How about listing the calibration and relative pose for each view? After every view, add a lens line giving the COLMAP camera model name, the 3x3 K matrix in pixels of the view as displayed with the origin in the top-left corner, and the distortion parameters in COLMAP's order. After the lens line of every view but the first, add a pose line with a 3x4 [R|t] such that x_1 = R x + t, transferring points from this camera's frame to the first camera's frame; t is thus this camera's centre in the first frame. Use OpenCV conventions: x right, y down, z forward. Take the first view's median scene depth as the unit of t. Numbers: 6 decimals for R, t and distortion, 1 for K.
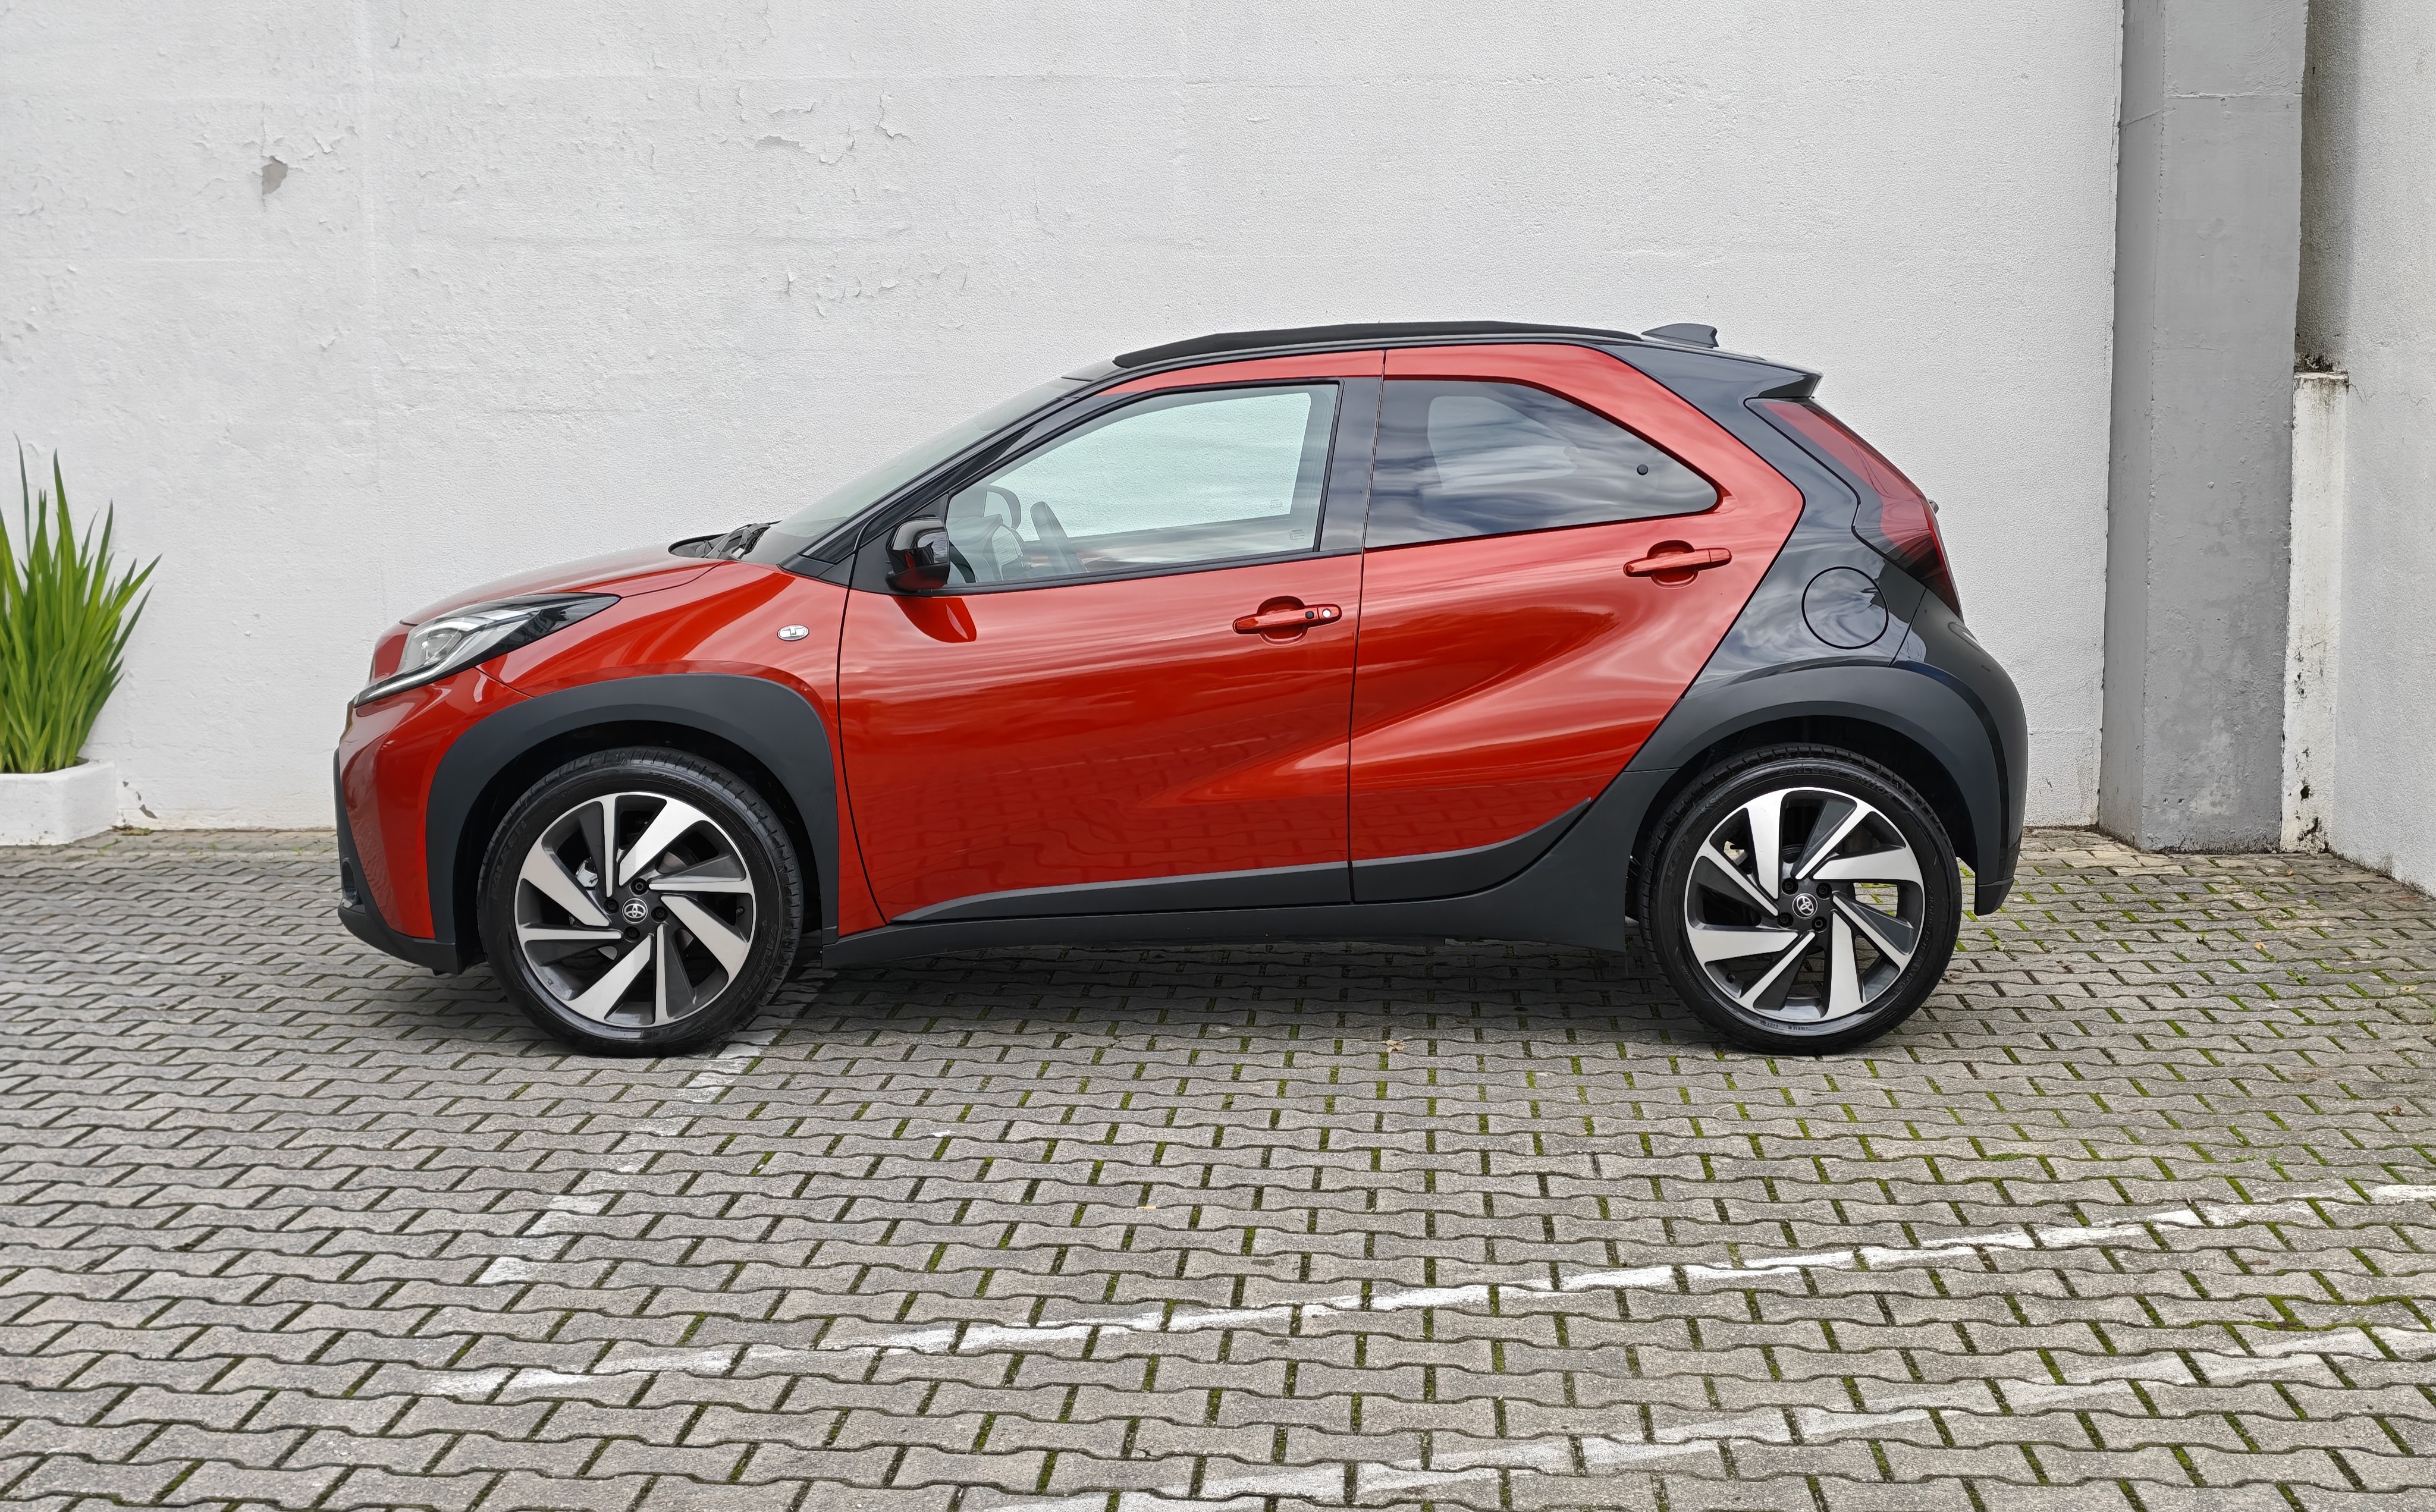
lens RADIAL K [[3264.4, 0, 1229.3], [0, 3264.4, 773.6], [0, 0, 1]] dist [0.077159, 0.000000]
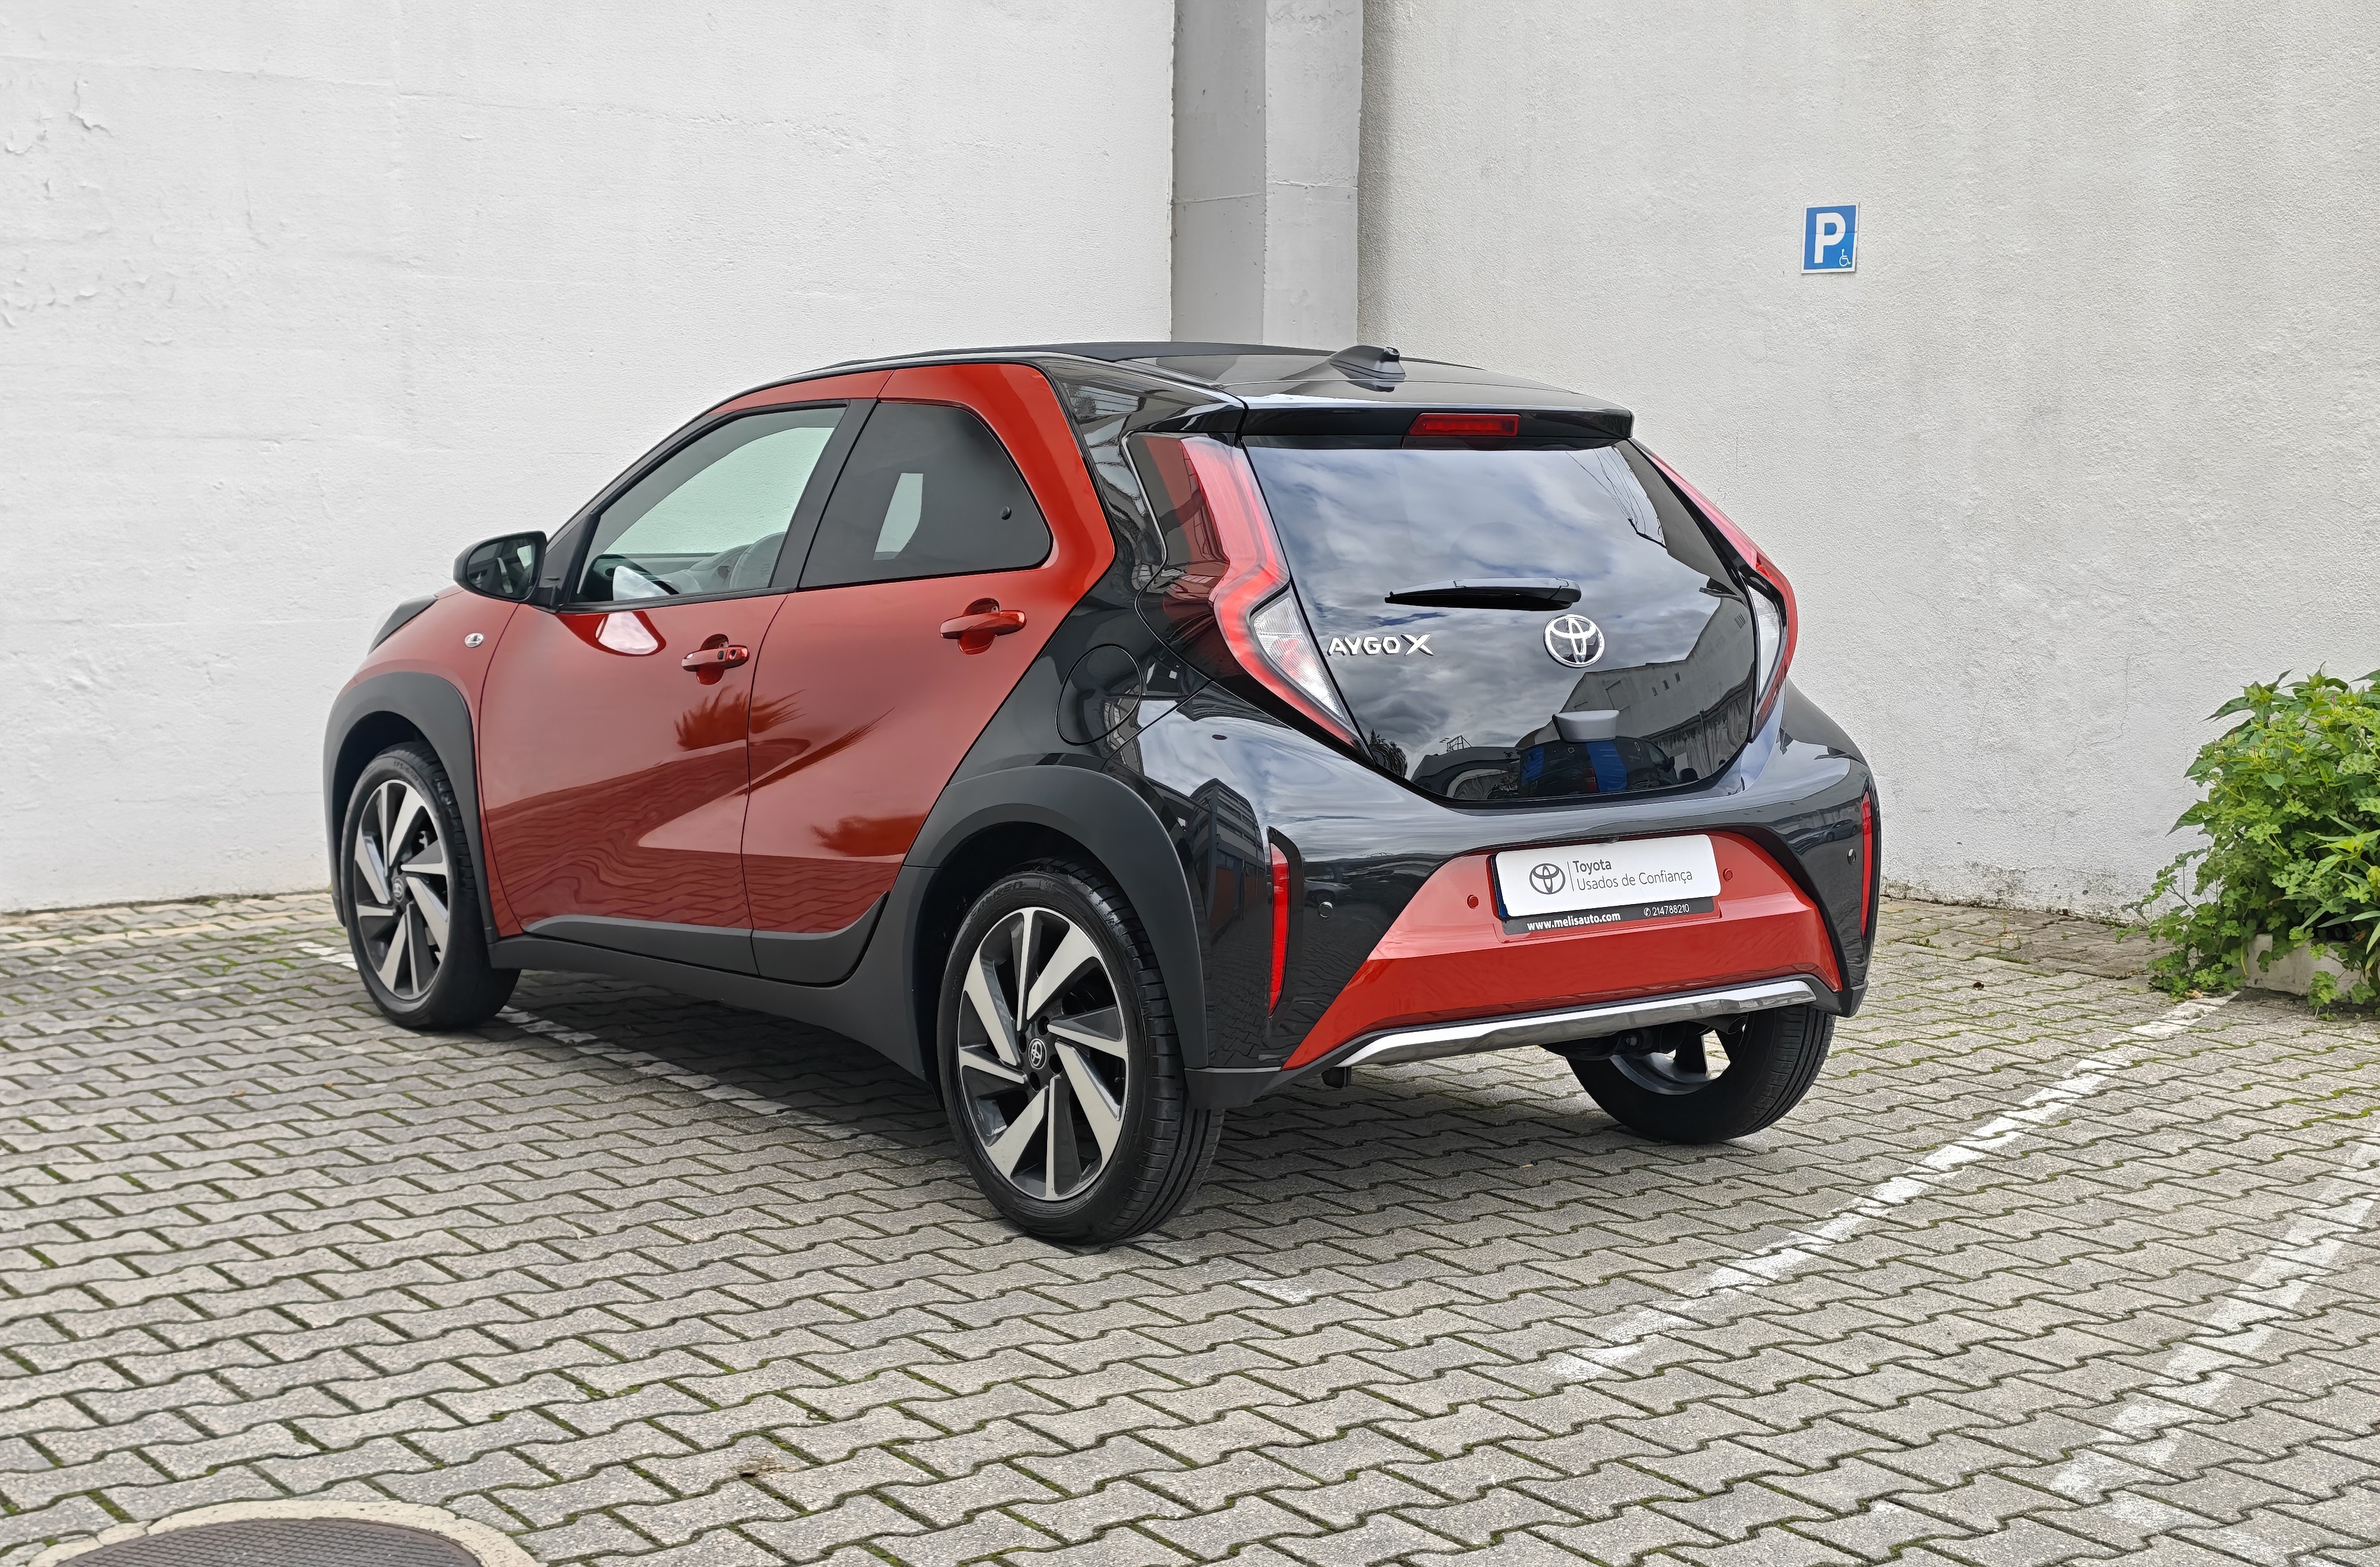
lens RADIAL K [[3240.1, 0, 1170.2], [0, 3240.1, 793.5], [0, 0, 1]] dist [0.059974, 0.000000]
pose [[0.766230, -0.059134, 0.639840, -0.487211], [0.063097, 0.997868, 0.016661, -0.010735], [-0.639461, 0.027605, 0.768328, 0.142900]]
